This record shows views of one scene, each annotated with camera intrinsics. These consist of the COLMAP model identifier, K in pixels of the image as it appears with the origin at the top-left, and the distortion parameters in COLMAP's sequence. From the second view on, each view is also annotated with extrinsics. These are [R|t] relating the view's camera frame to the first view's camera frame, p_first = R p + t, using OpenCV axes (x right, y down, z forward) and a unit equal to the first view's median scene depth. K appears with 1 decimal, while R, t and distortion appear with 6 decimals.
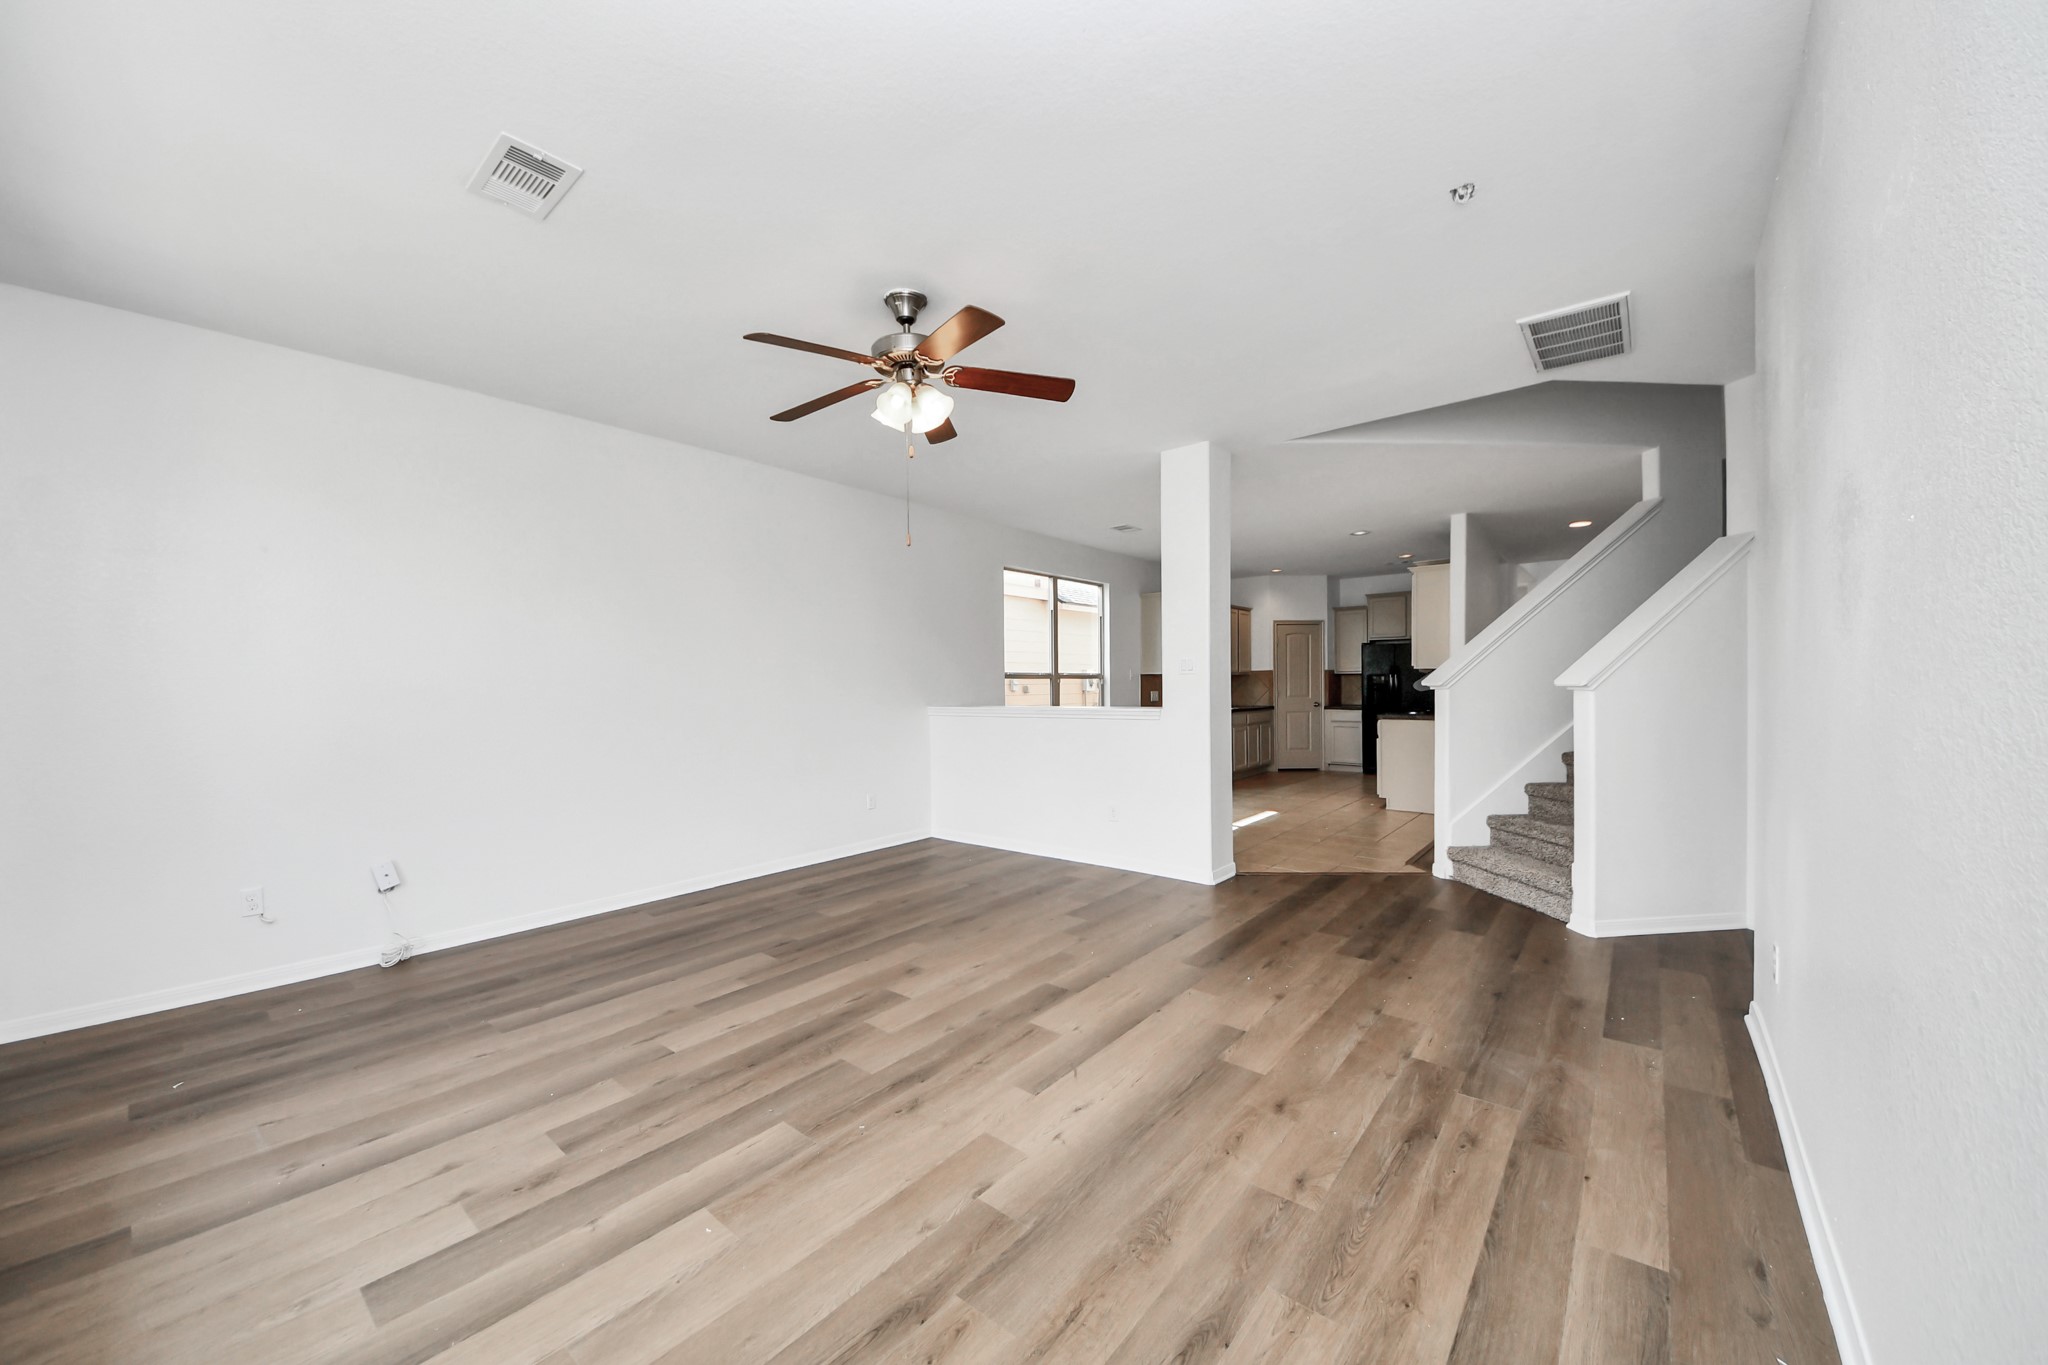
lens RADIAL K [[728.9, 0, 1018.9], [0, 728.9, 675.3], [0, 0, 1]] dist [0.031994, -0.019606]
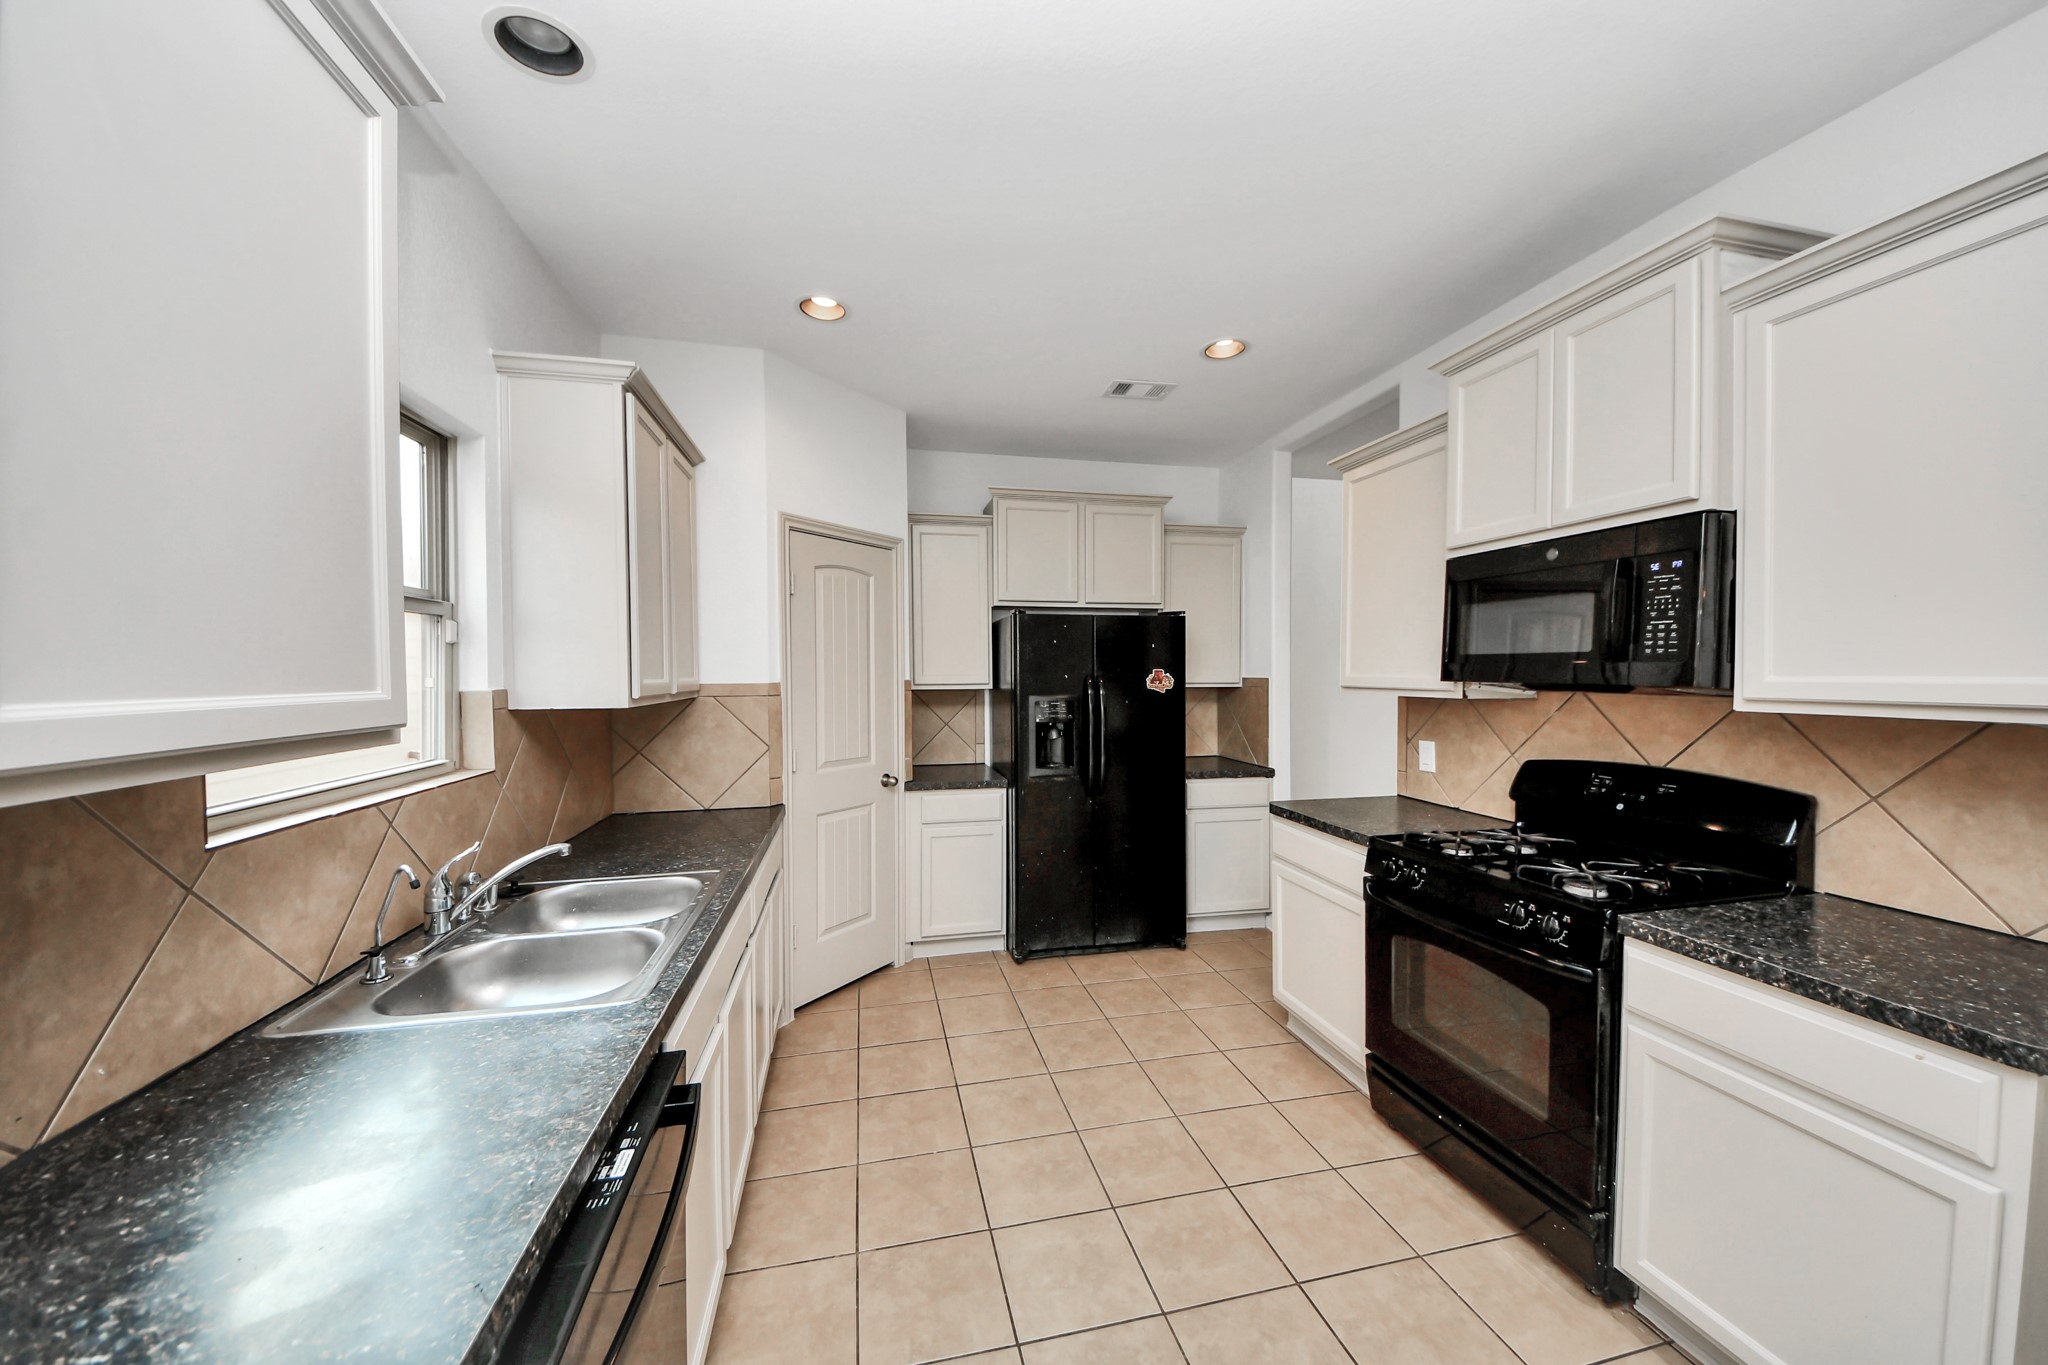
lens RADIAL K [[727.5, 0, 1024.0], [0, 727.5, 682.5], [0, 0, 1]] dist [0.000000, -0.008164]
pose [[0.607338, -0.007509, 0.794408, 0.175081], [0.001060, 0.999962, 0.008641, -0.009303], [-0.794443, -0.004406, 0.607323, 0.743792]]
